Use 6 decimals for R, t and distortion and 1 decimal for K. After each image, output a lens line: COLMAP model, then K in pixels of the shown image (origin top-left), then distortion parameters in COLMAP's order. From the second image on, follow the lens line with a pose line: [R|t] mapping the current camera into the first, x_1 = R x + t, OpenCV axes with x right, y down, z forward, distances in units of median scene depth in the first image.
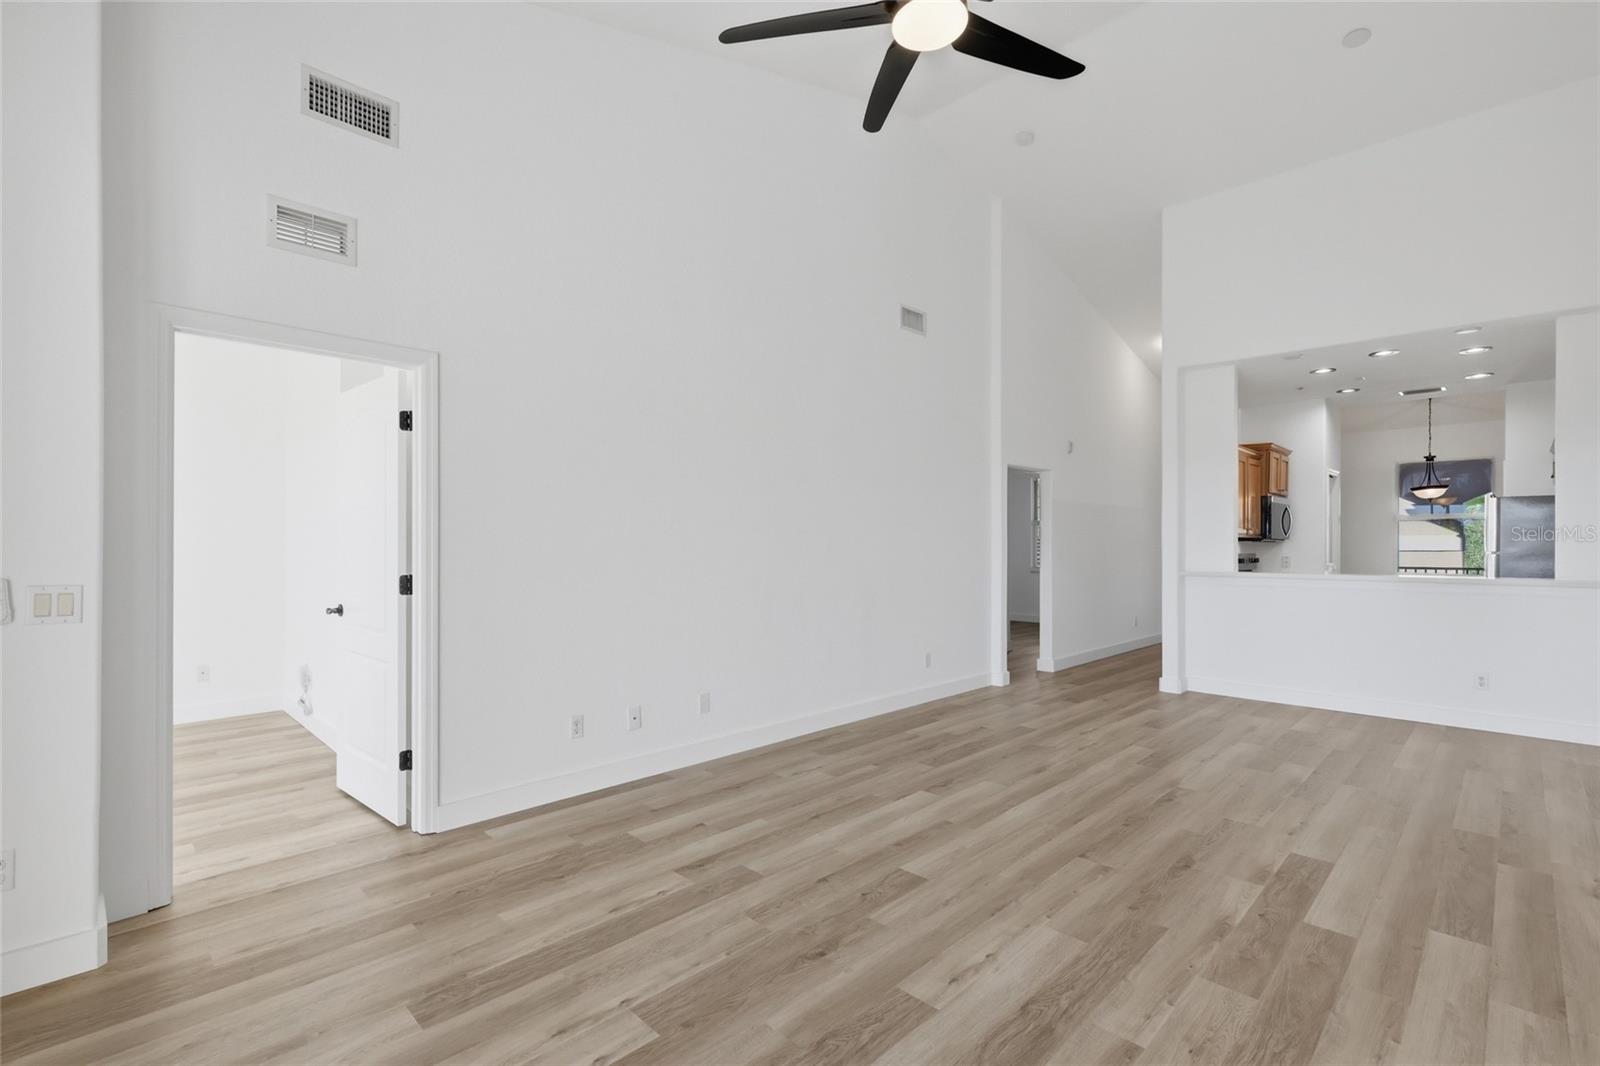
lens RADIAL K [[705.5, 0, 803.4], [0, 705.5, 543.1], [0, 0, 1]] dist [0.000531, -0.000710]
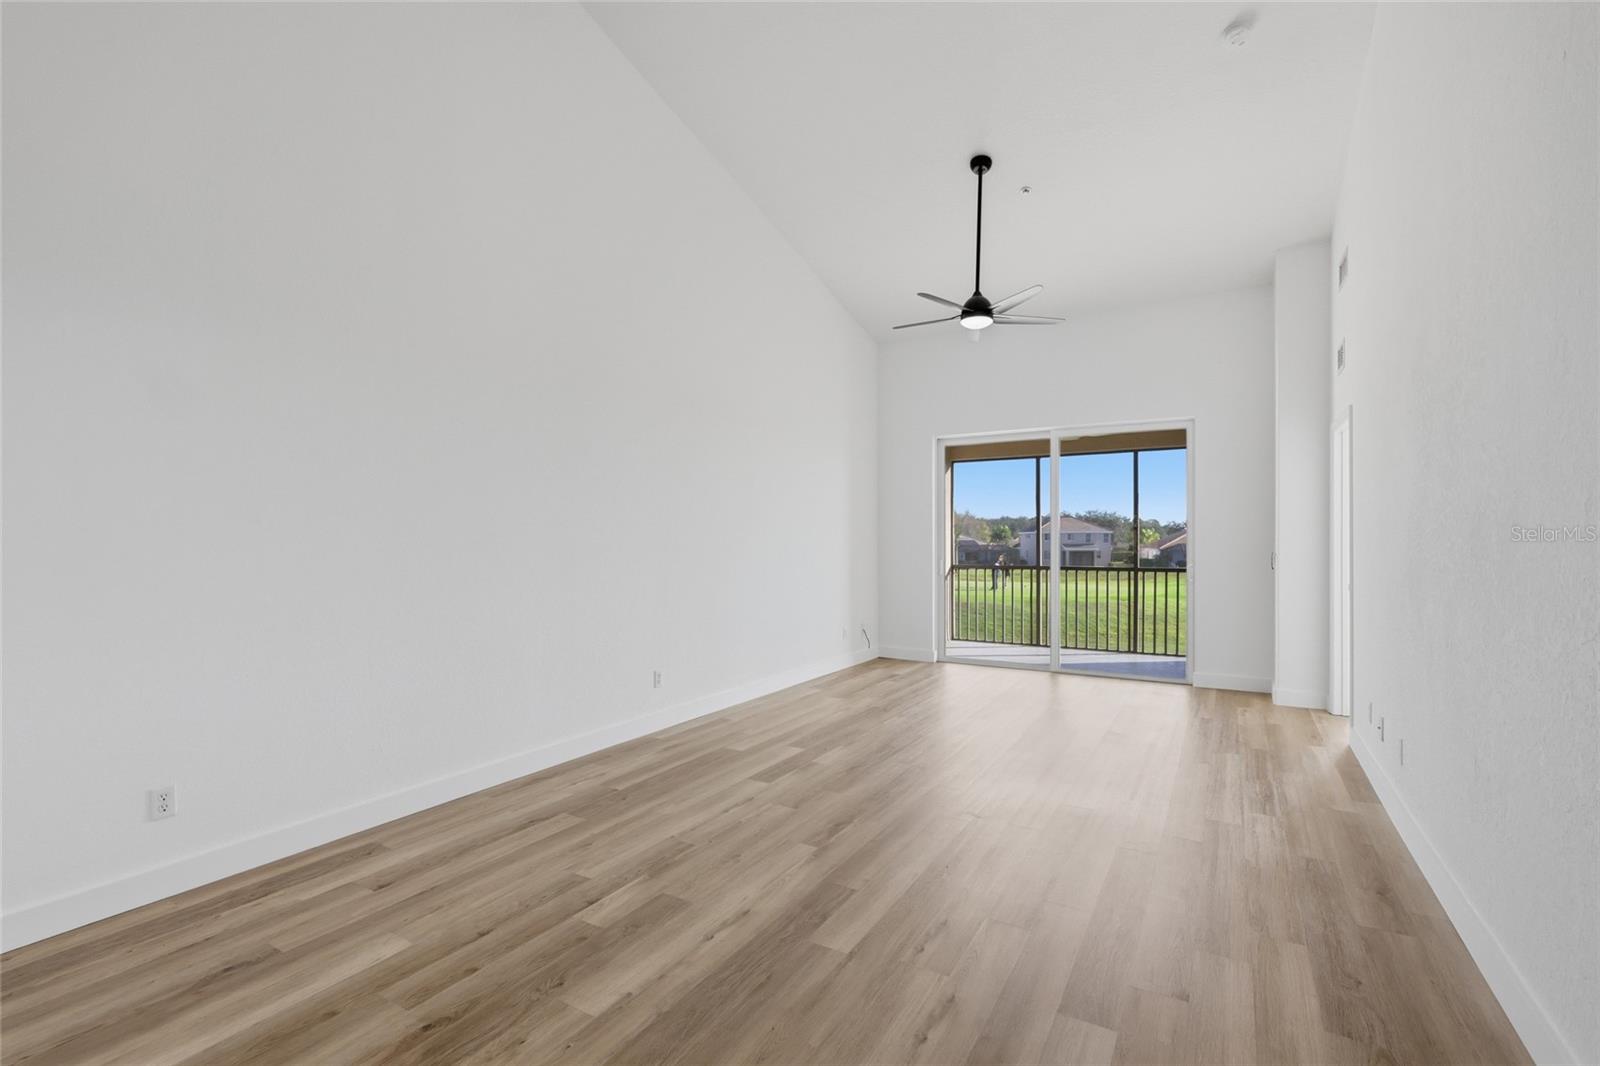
lens RADIAL K [[705.5, 0, 788.1], [0, 705.5, 541.5], [0, 0, 1]] dist [0.000531, -0.000710]
pose [[-0.974684, 0.001305, -0.223583, 0.446416], [0.001542, 0.999998, -0.000889, 0.001942], [0.223582, -0.001211, -0.974684, 1.064455]]
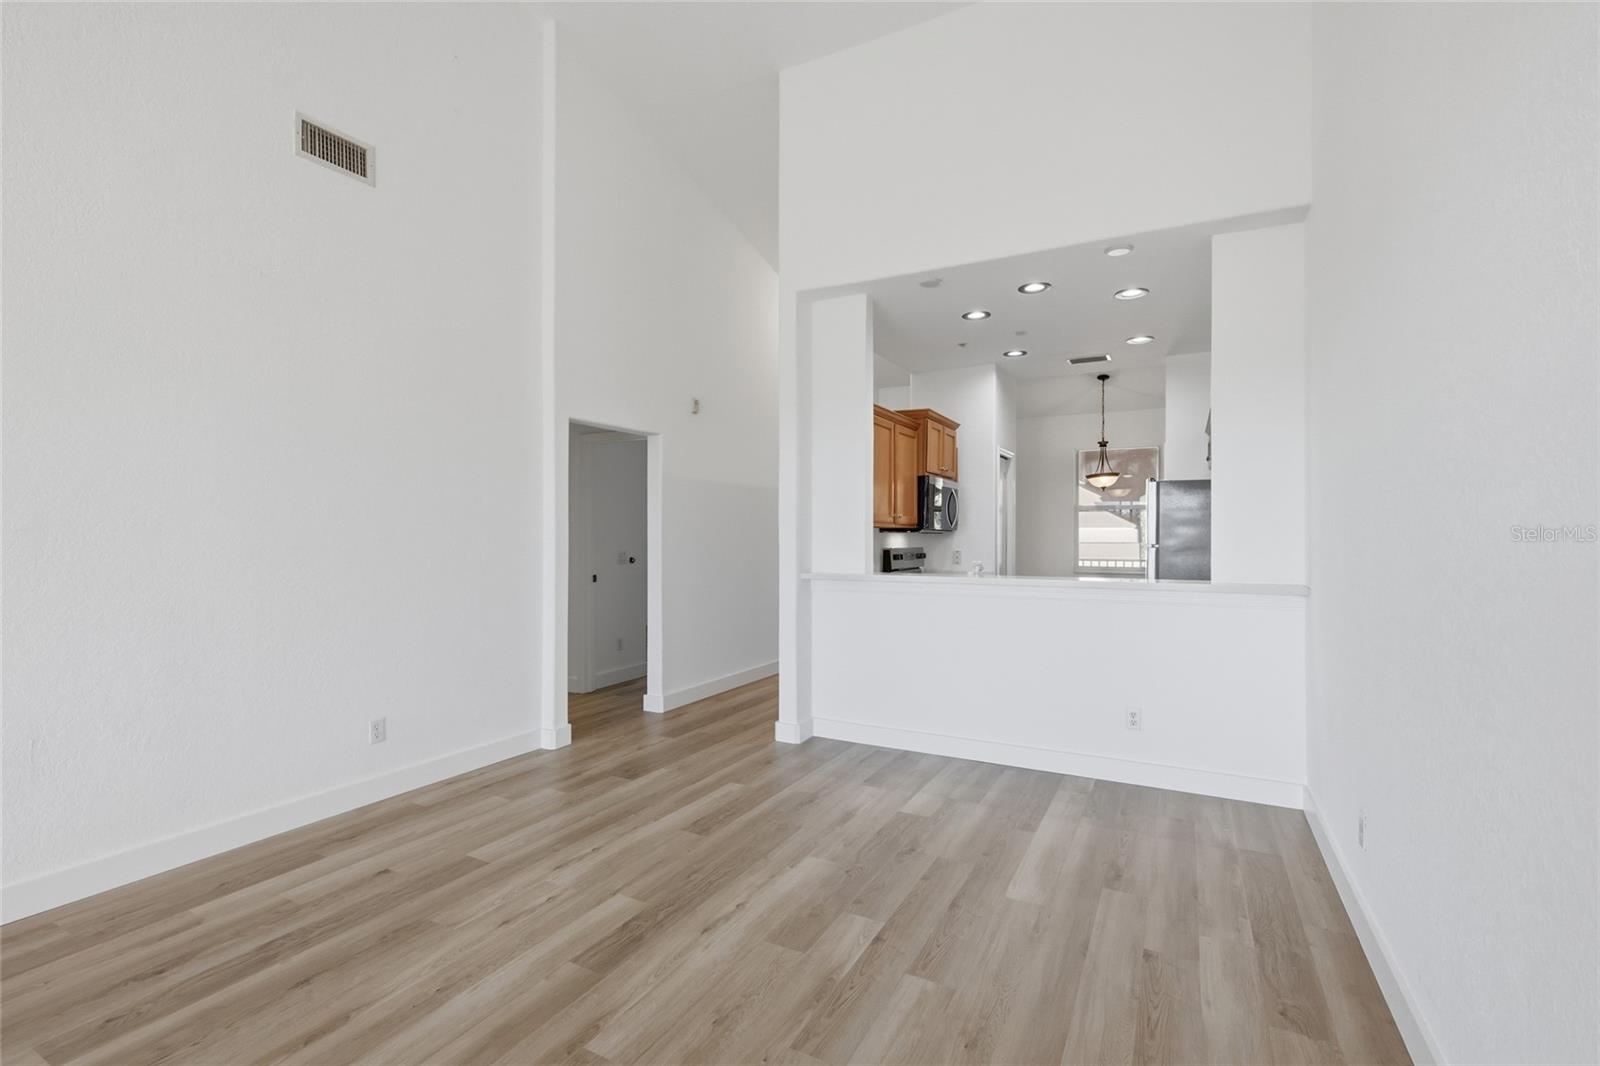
lens RADIAL K [[705.5, 0, 797.5], [0, 705.5, 535.6], [0, 0, 1]] dist [0.000531, -0.000710]
pose [[0.958204, -0.000026, 0.286087, 0.321573], [-0.000243, 1.000000, 0.000905, -0.000013], [-0.286087, -0.000936, 0.958203, 0.305232]]
